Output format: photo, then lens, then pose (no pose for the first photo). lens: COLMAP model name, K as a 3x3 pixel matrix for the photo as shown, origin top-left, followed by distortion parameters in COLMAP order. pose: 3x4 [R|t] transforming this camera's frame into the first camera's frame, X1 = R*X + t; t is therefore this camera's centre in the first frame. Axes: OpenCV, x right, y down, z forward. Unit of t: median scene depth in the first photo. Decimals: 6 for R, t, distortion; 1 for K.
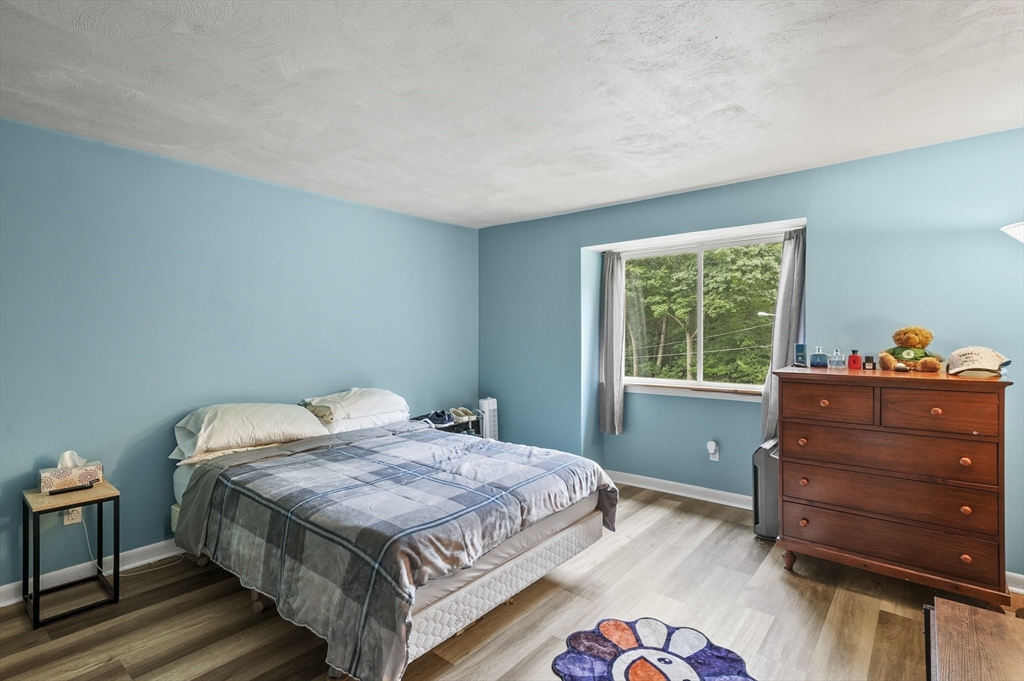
lens RADIAL K [[505.6, 0, 512.4], [0, 505.6, 323.0], [0, 0, 1]] dist [0.023996, 0.000707]
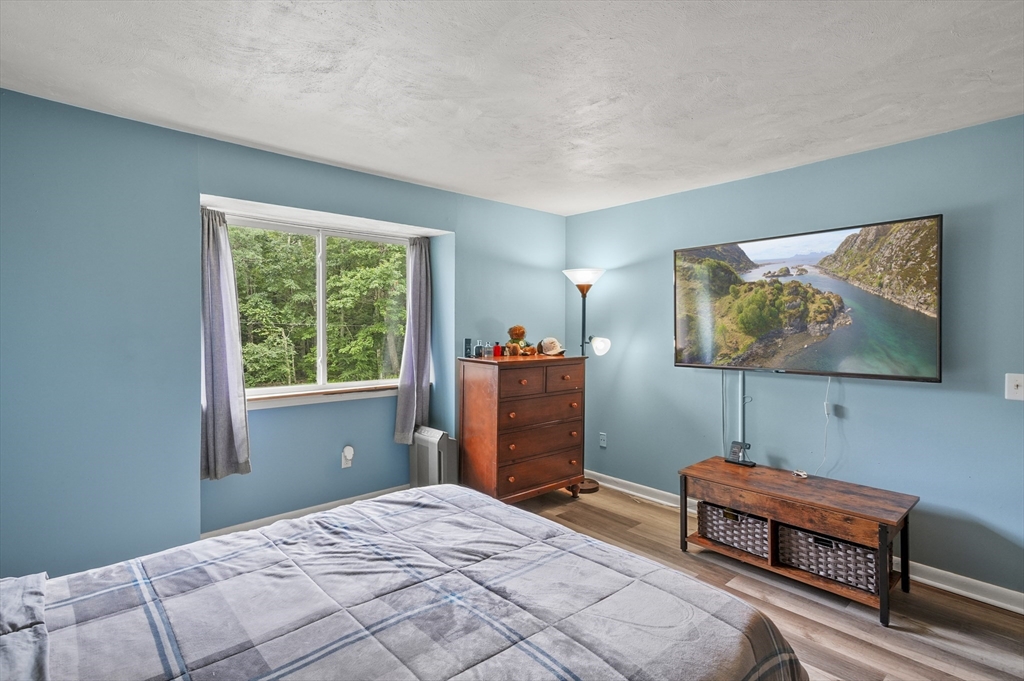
lens RADIAL K [[505.6, 0, 512.4], [0, 505.6, 323.0], [0, 0, 1]] dist [0.023996, 0.000707]
pose [[0.171073, 0.020993, 0.985035, -0.569169], [-0.019117, 0.999655, -0.017985, 0.023905], [-0.985073, -0.015754, 0.171416, 0.666976]]
